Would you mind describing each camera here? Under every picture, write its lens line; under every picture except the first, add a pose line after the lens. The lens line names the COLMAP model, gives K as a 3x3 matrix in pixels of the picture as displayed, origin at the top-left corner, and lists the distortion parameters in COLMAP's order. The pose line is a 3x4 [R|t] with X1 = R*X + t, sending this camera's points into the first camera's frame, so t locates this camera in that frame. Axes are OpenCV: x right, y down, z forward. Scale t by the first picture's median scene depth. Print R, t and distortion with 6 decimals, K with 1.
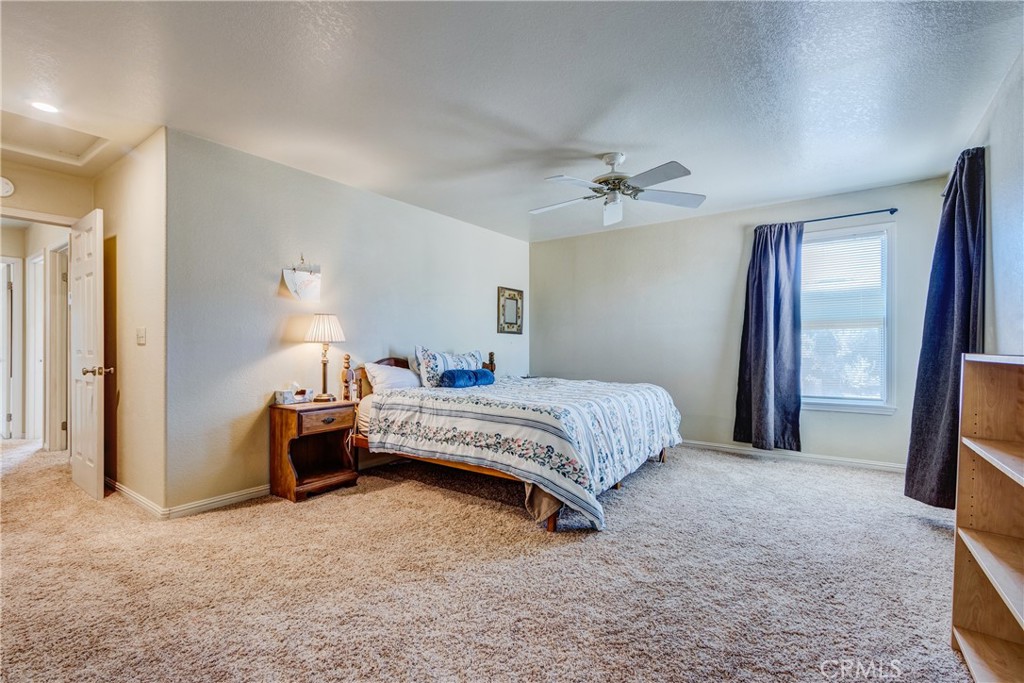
lens RADIAL K [[471.7, 0, 504.3], [0, 471.7, 347.7], [0, 0, 1]] dist [0.009016, -0.001900]
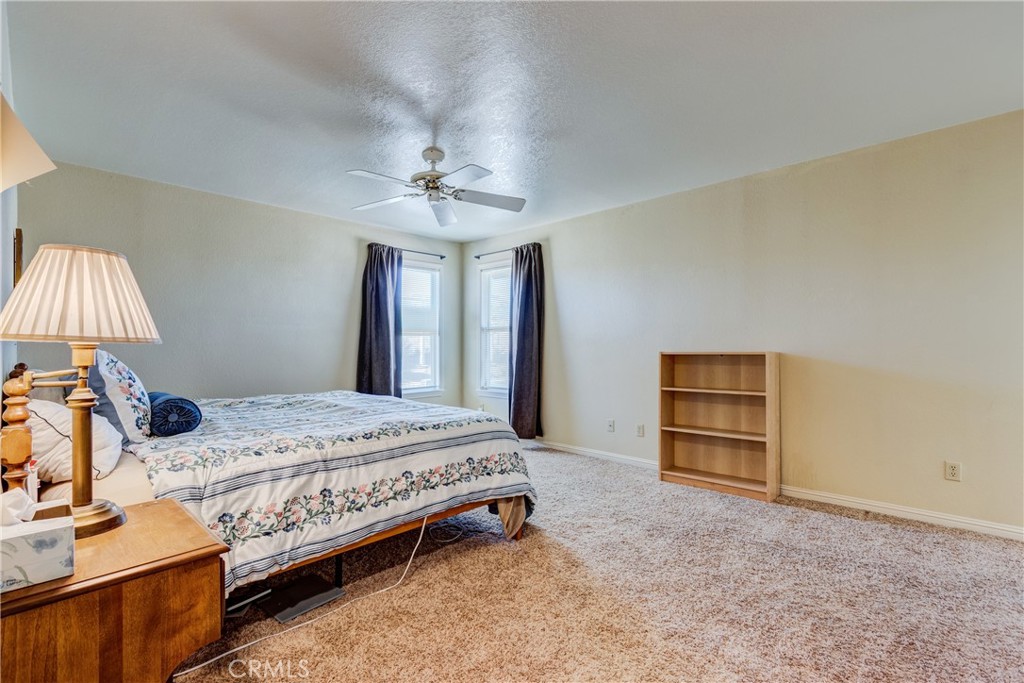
lens RADIAL K [[471.7, 0, 504.3], [0, 471.7, 339.9], [0, 0, 1]] dist [0.009016, -0.001900]
pose [[0.123328, 0.016199, 0.992234, -0.703992], [0.004314, 0.999849, -0.016860, -0.006243], [-0.992357, 0.006360, 0.123239, 0.721668]]
